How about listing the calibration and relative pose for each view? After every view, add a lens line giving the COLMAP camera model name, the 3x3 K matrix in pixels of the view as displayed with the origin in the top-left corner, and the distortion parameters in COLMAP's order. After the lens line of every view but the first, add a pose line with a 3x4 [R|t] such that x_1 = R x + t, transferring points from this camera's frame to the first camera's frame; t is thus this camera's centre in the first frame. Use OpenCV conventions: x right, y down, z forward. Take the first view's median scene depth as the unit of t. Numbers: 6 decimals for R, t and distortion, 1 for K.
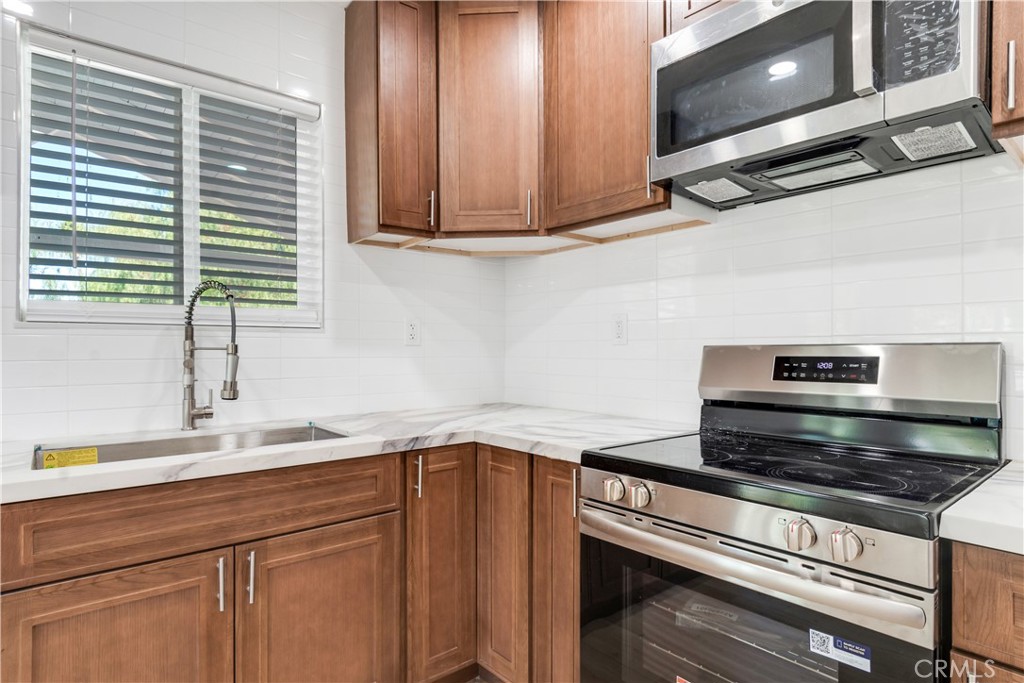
lens RADIAL K [[561.0, 0, 523.0], [0, 561.0, 348.8], [0, 0, 1]] dist [0.003928, -0.004790]
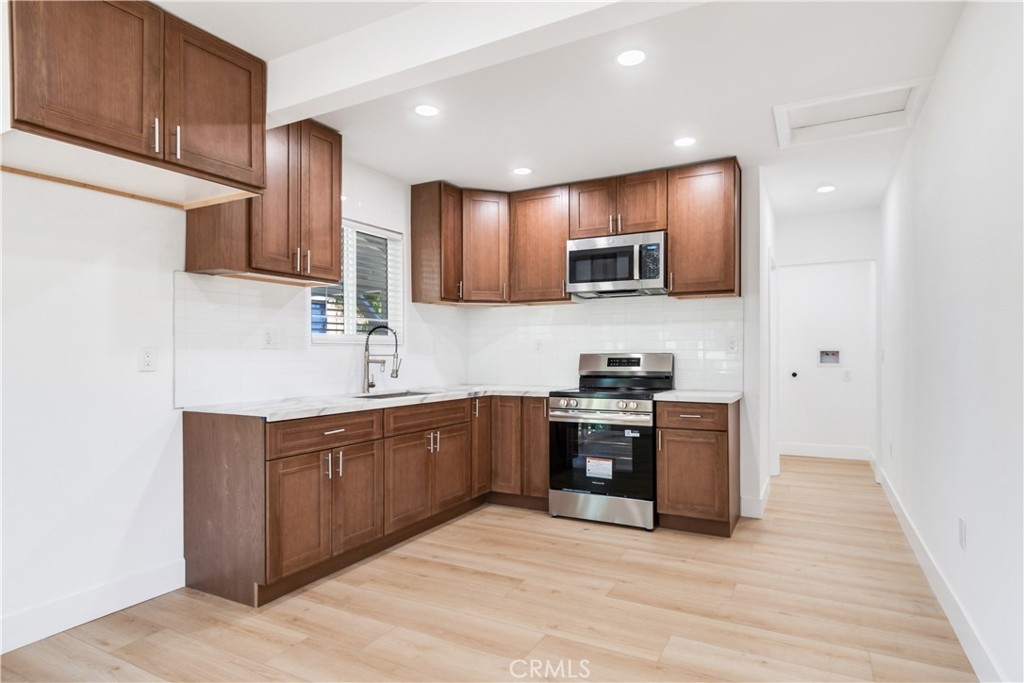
lens RADIAL K [[561.0, 0, 534.9], [0, 561.0, 352.1], [0, 0, 1]] dist [0.003928, -0.004790]
pose [[0.927444, 0.000766, 0.373962, -0.888105], [0.001280, 0.999986, -0.005223, -0.000255], [-0.373960, 0.005322, 0.927429, -1.378780]]
